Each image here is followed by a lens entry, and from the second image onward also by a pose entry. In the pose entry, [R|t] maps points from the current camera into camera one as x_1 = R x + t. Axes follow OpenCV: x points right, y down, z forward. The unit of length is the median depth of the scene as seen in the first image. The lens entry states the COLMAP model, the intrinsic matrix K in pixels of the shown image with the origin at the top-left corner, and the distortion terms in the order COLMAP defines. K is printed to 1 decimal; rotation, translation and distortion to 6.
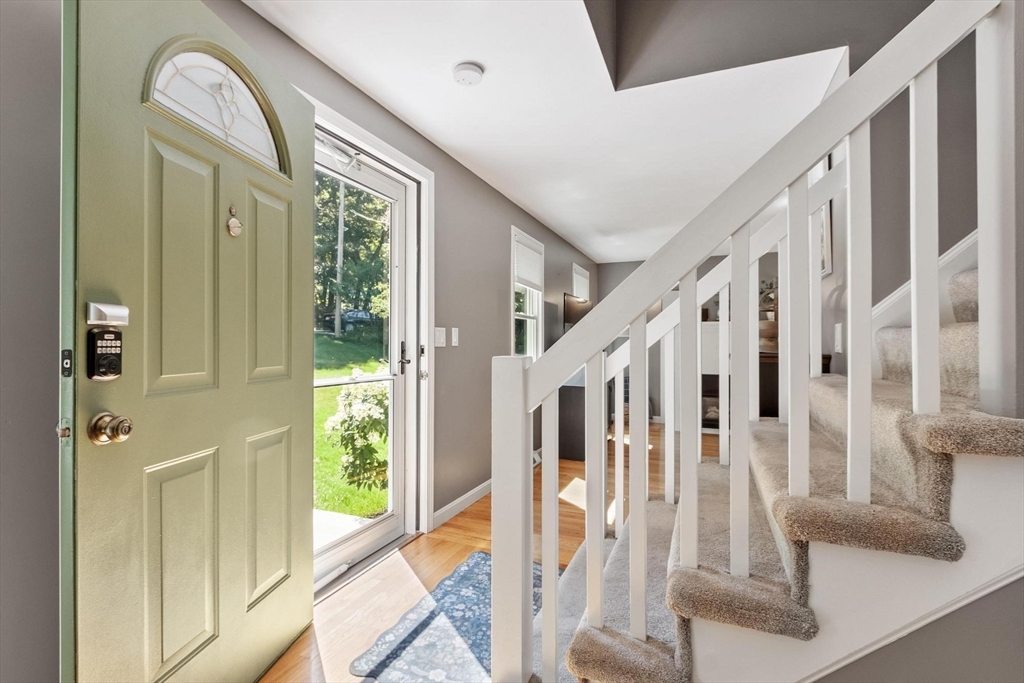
lens RADIAL K [[486.6, 0, 502.1], [0, 486.6, 343.1], [0, 0, 1]] dist [0.000783, -0.000169]
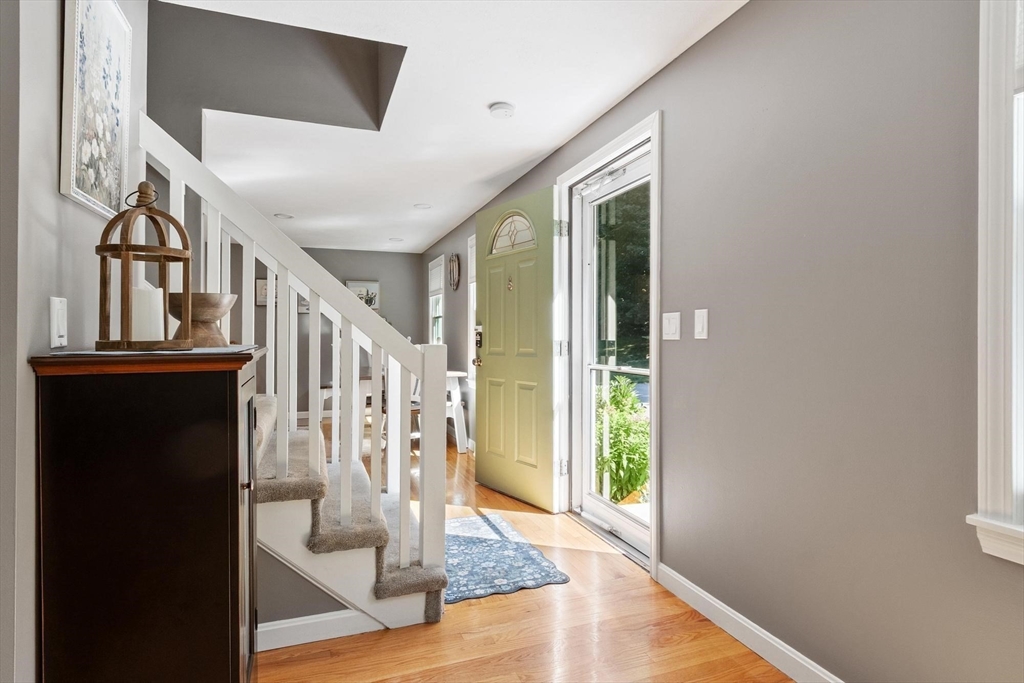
lens RADIAL K [[530.7, 0, 506.0], [0, 530.7, 339.0], [0, 0, 1]] dist [0.004862, 0.000248]
pose [[-0.732514, 0.000080, -0.680752, 0.854408], [0.000740, 0.999999, -0.000678, 0.008558], [0.680752, -0.001000, -0.732514, 2.076967]]
